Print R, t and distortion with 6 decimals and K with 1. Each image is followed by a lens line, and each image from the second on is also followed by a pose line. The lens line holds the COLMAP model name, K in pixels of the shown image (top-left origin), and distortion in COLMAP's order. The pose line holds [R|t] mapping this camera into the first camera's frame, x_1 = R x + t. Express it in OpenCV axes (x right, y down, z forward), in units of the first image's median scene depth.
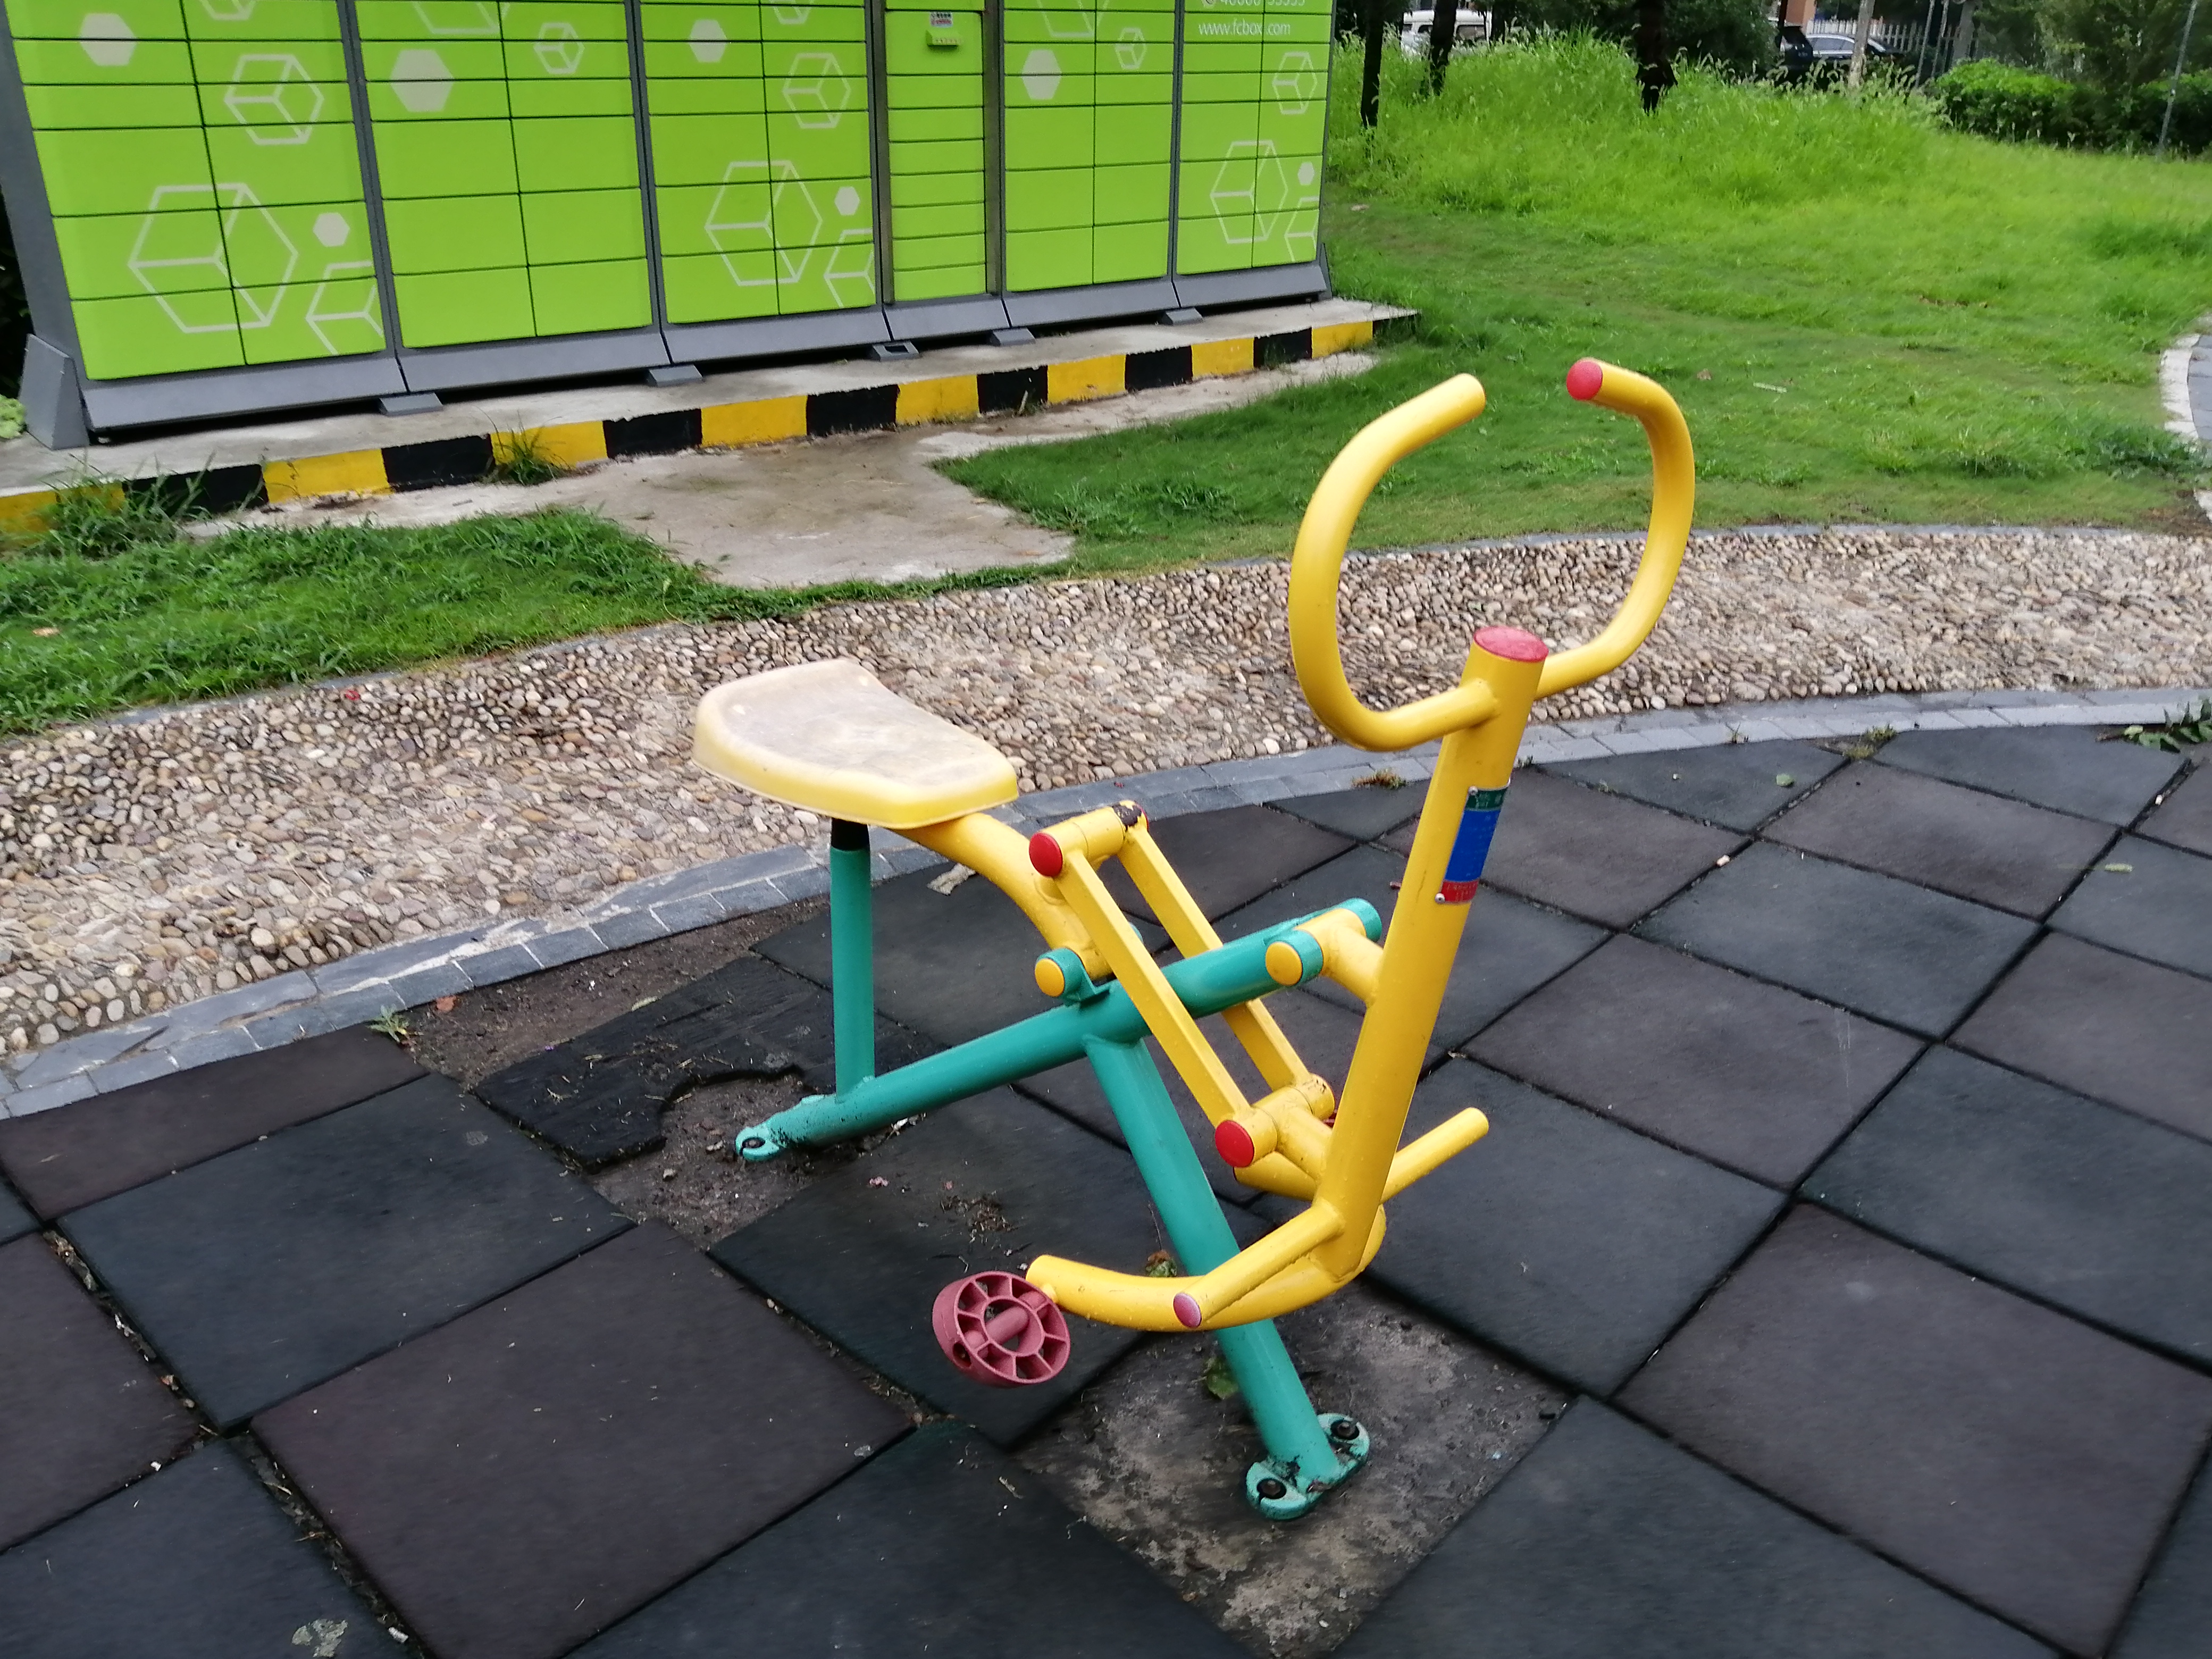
lens RADIAL K [[1795.8, 0, 1106.0], [0, 1795.8, 829.5], [0, 0, 1]] dist [-0.003723, -0.003309]
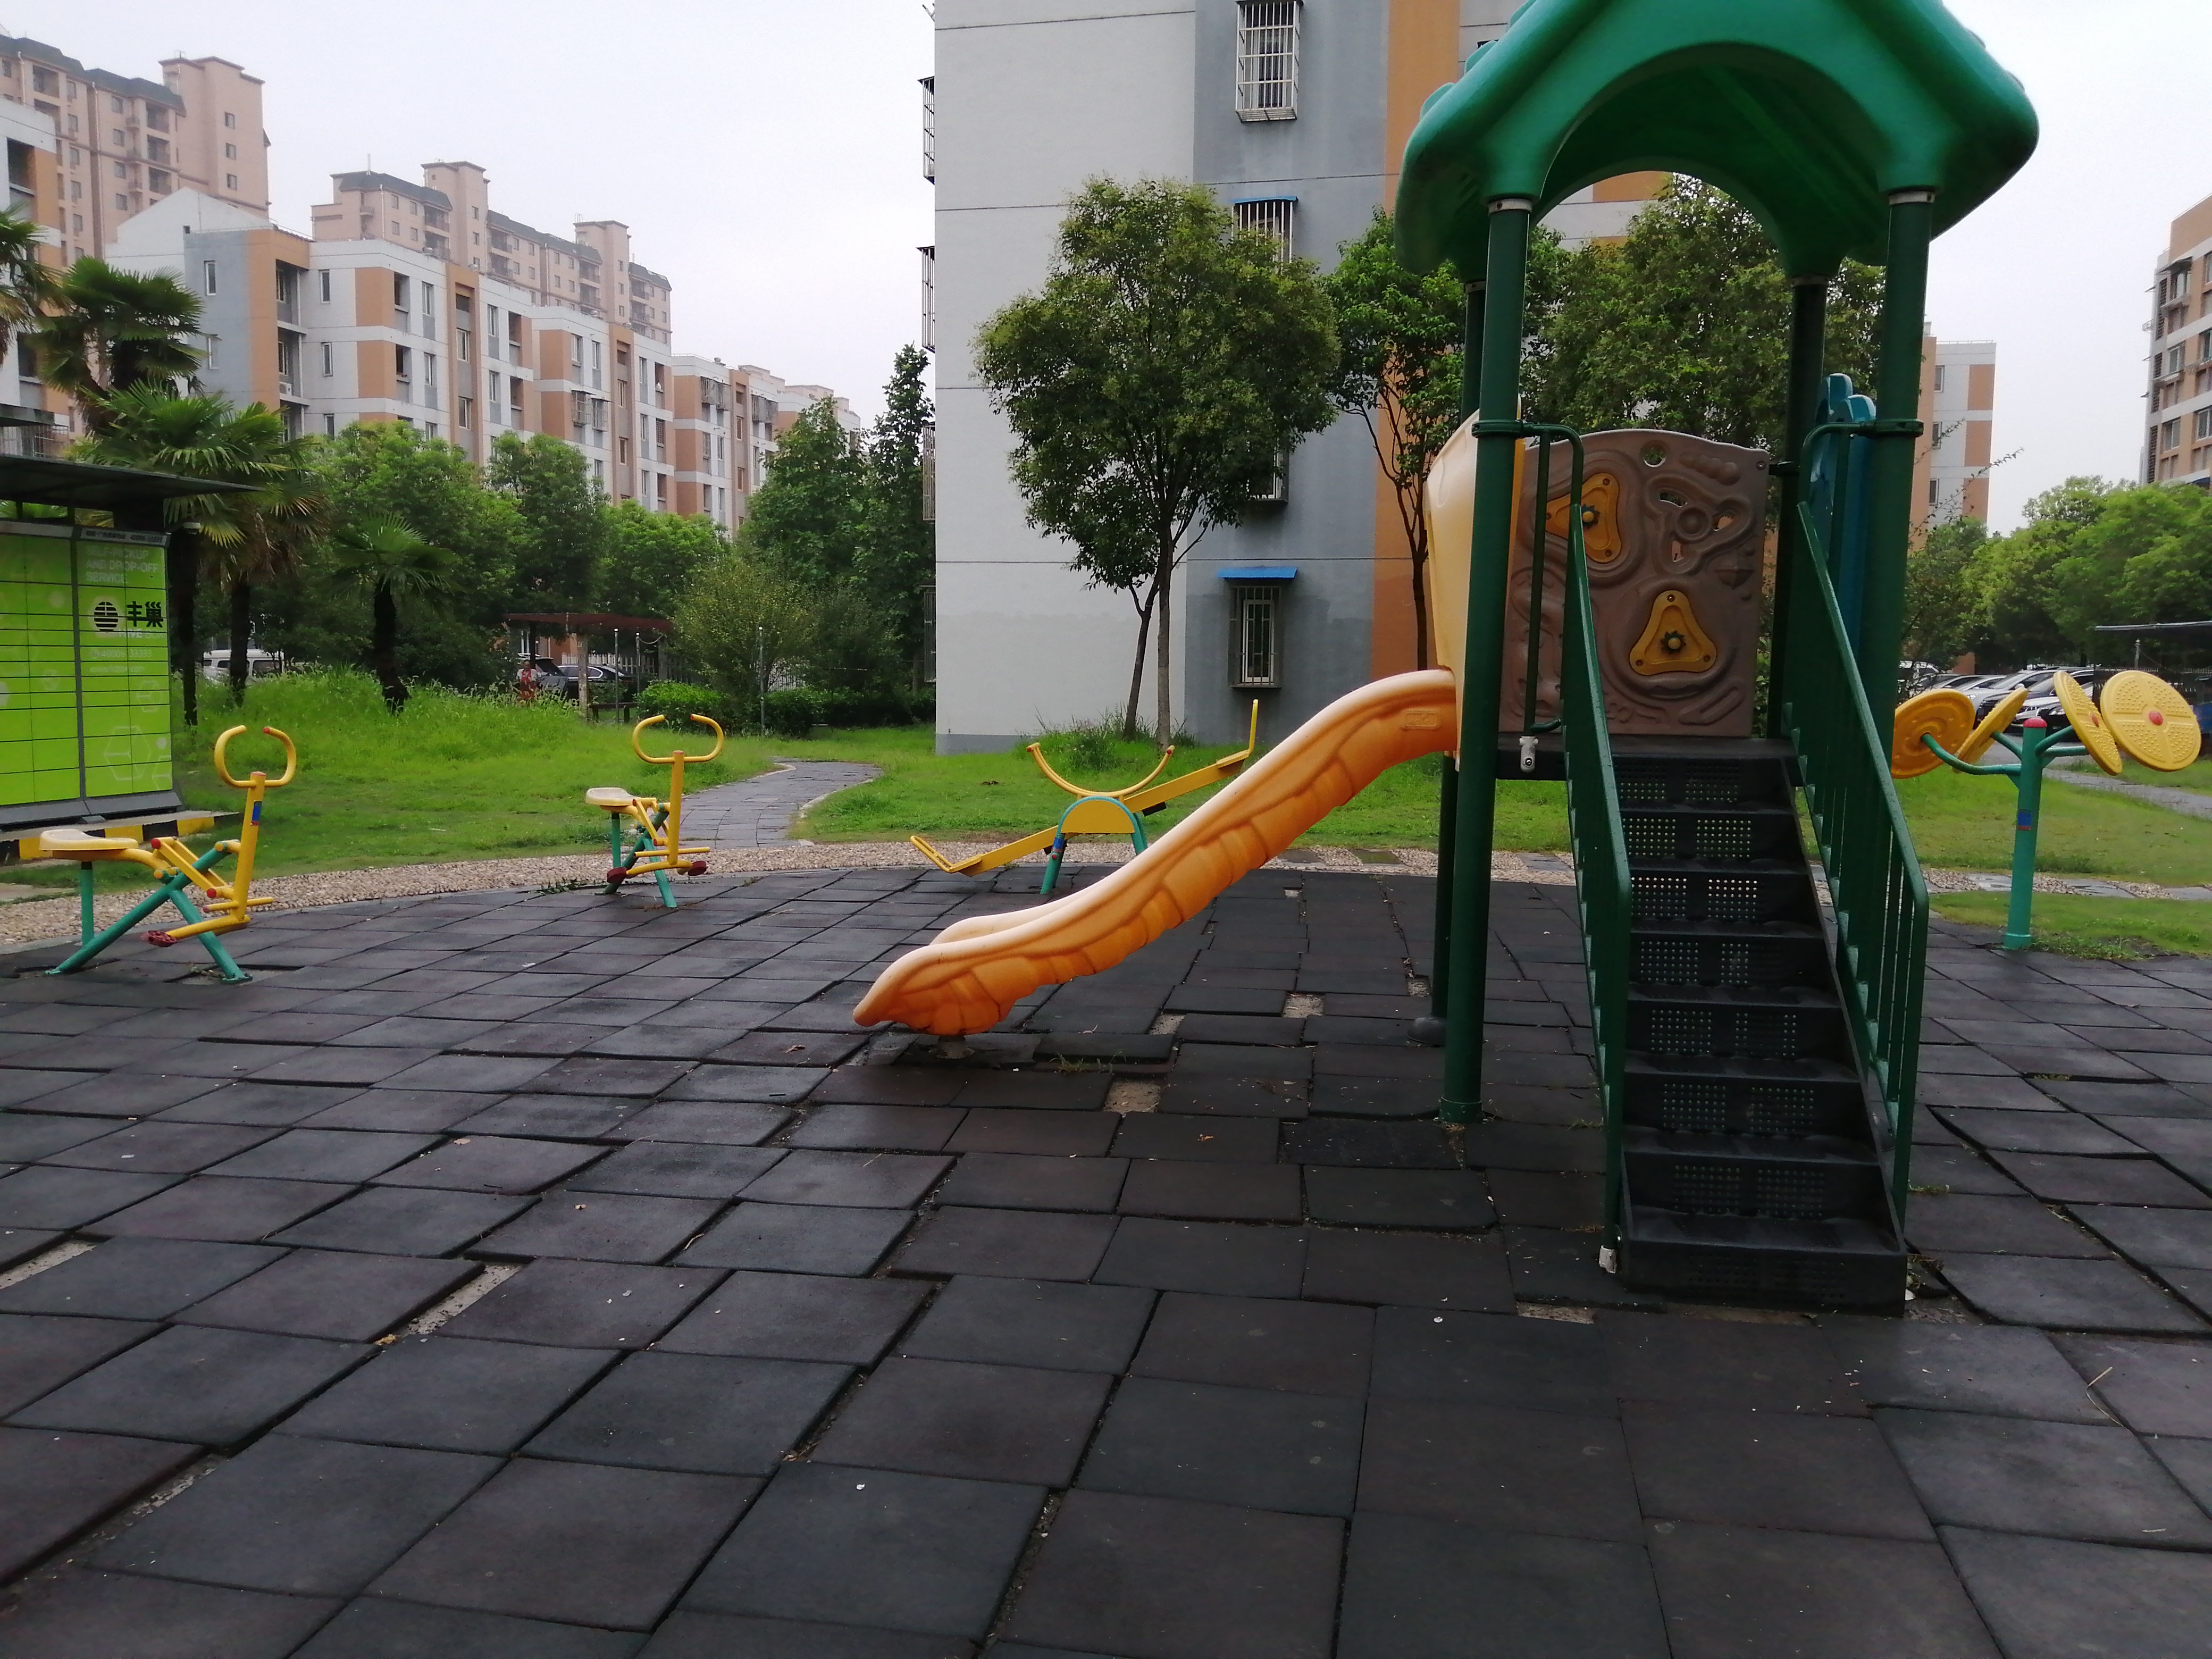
lens RADIAL K [[1646.8, 0, 1106.0], [0, 1646.8, 829.5], [0, 0, 1]] dist [0.001132, -0.000993]
pose [[0.795774, -0.067549, 0.601815, -0.089707], [0.251944, 0.940605, -0.227567, 0.220185], [-0.550698, 0.332715, 0.765528, -0.504011]]
